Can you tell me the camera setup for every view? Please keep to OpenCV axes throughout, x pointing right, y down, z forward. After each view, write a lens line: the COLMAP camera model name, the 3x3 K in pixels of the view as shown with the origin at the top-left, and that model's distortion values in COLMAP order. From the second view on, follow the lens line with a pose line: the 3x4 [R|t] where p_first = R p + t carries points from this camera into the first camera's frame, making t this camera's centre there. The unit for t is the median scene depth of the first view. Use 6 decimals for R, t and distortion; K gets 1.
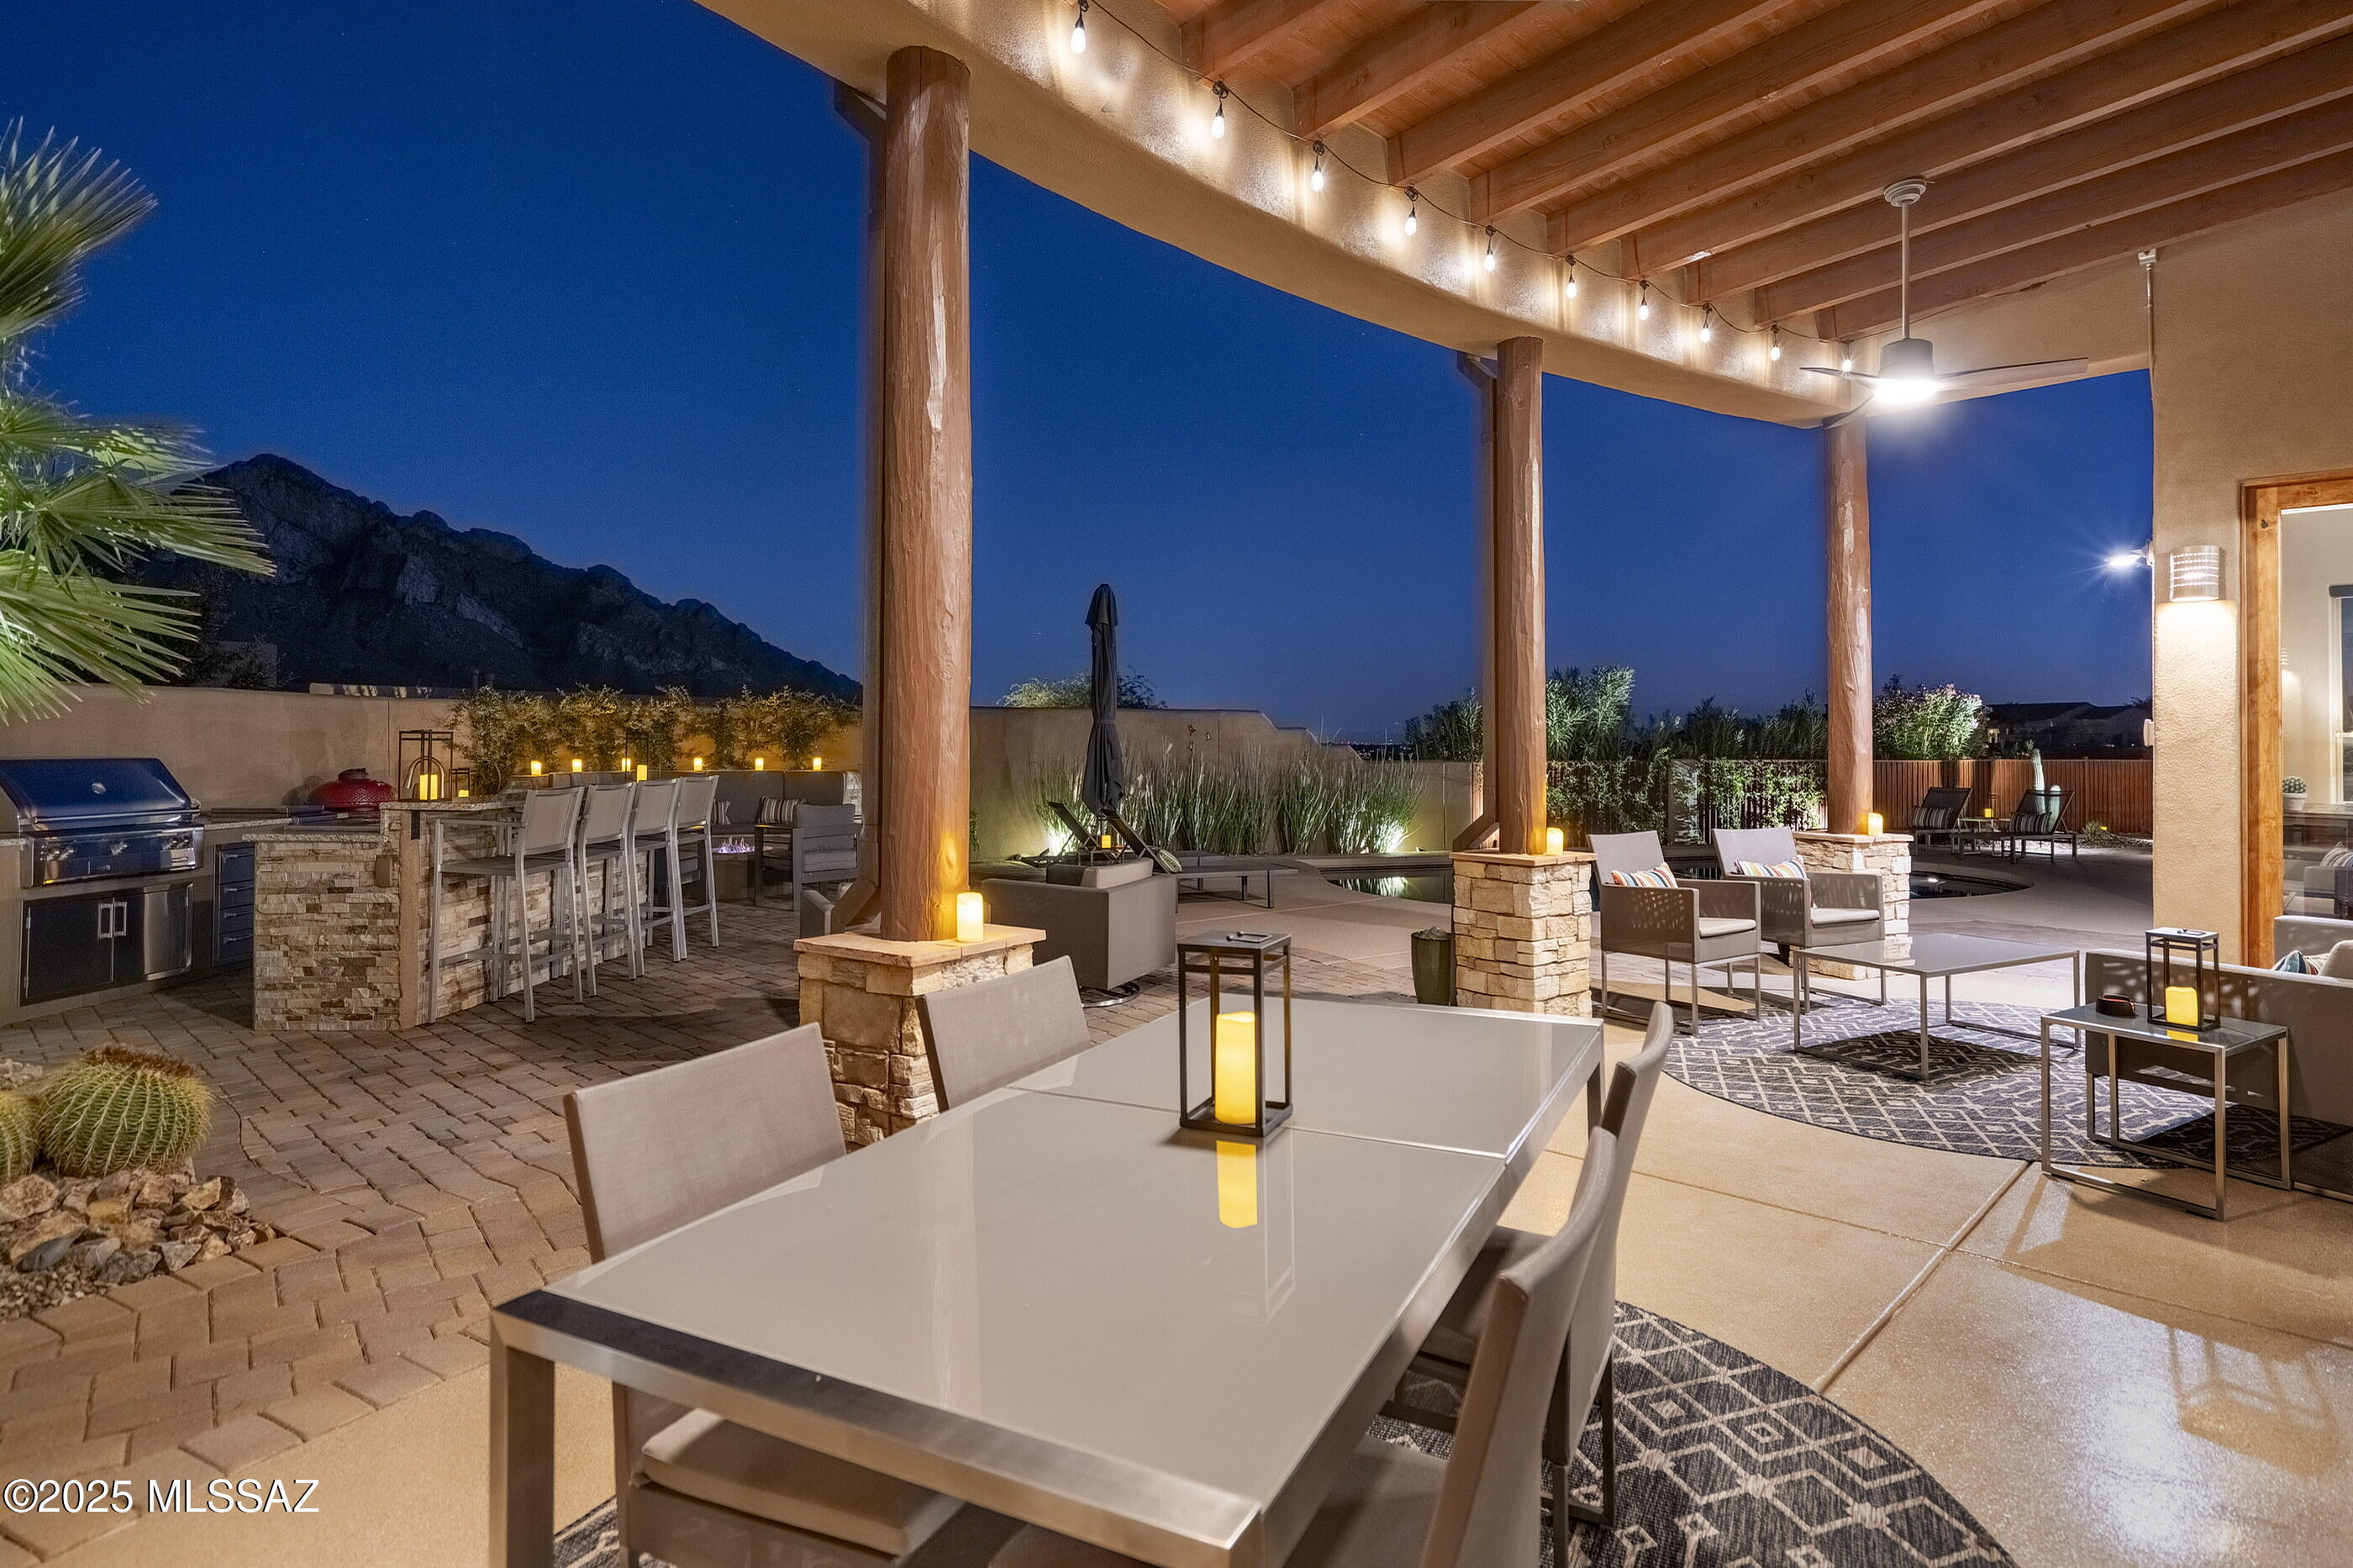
lens RADIAL K [[1220.3, 0, 1176.5], [0, 1220.3, 784.0], [0, 0, 1]] dist [0.000315, -0.000416]
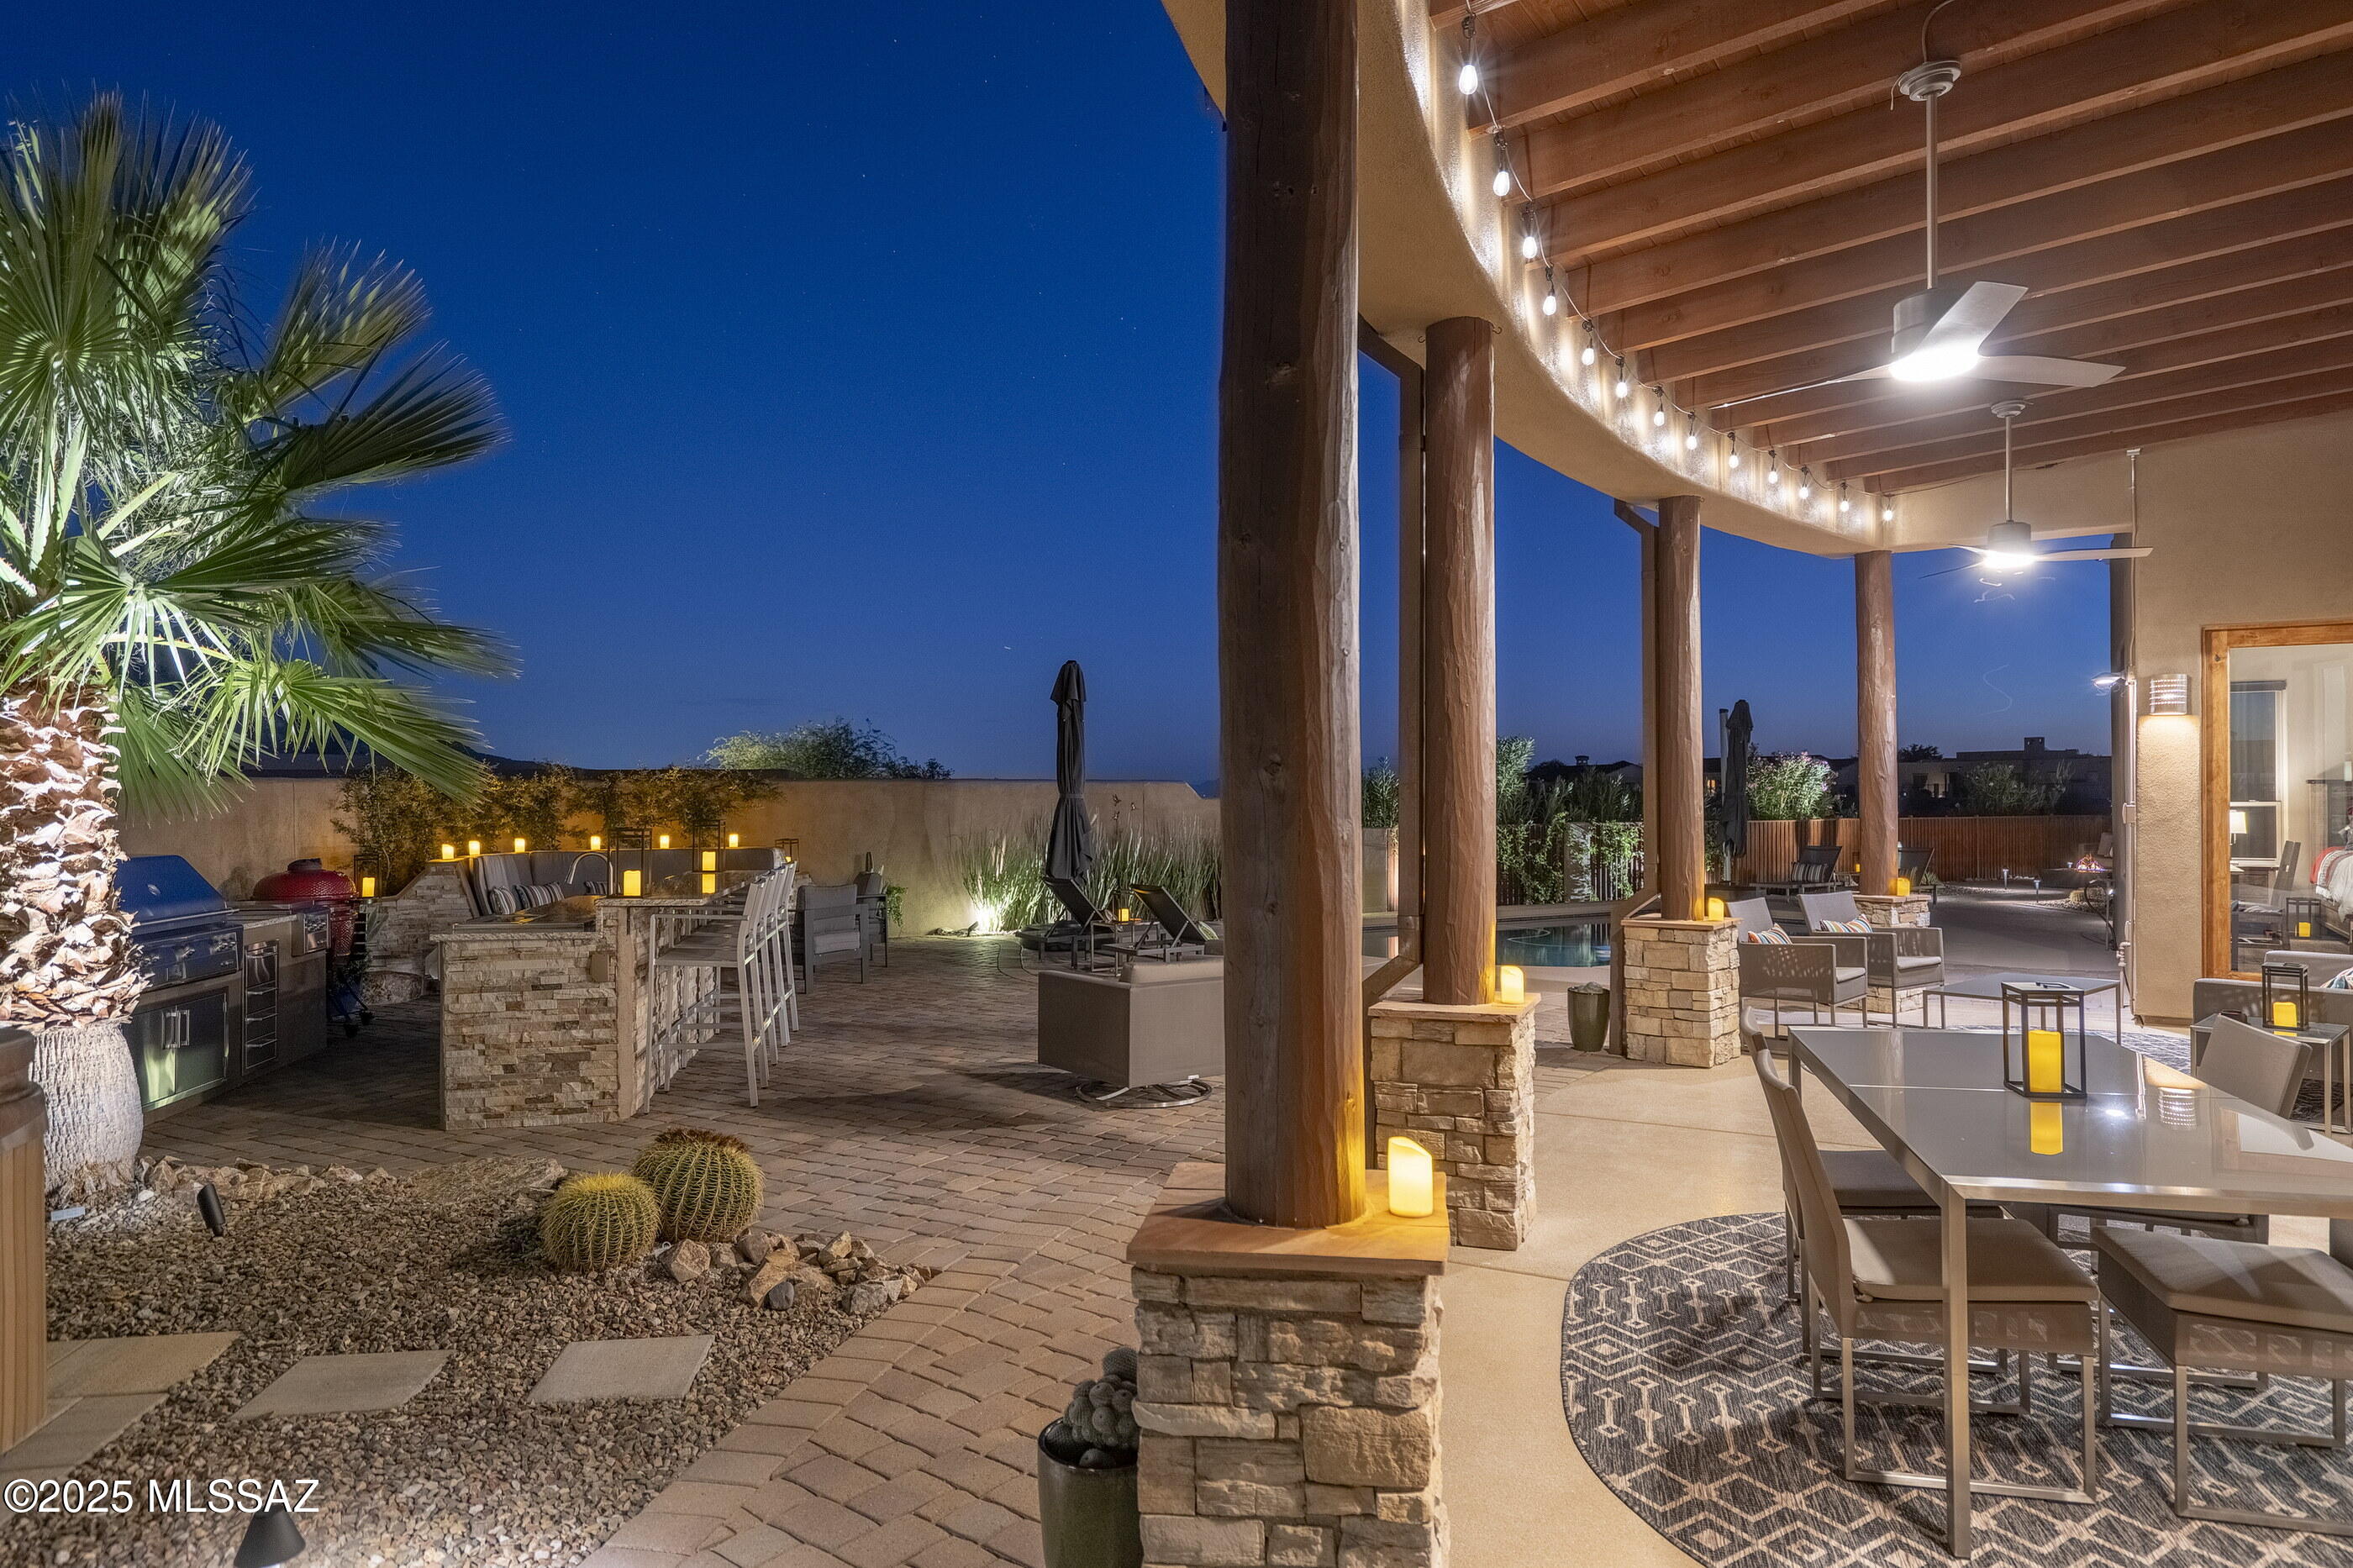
lens RADIAL K [[1278.7, 0, 1174.6], [0, 1278.7, 855.5], [0, 0, 1]] dist [0.000103, 0.000718]
pose [[0.984736, -0.019476, 0.172961, -0.355125], [0.018064, 0.999789, 0.009729, -0.023244], [-0.173114, -0.006456, 0.984881, -0.136099]]
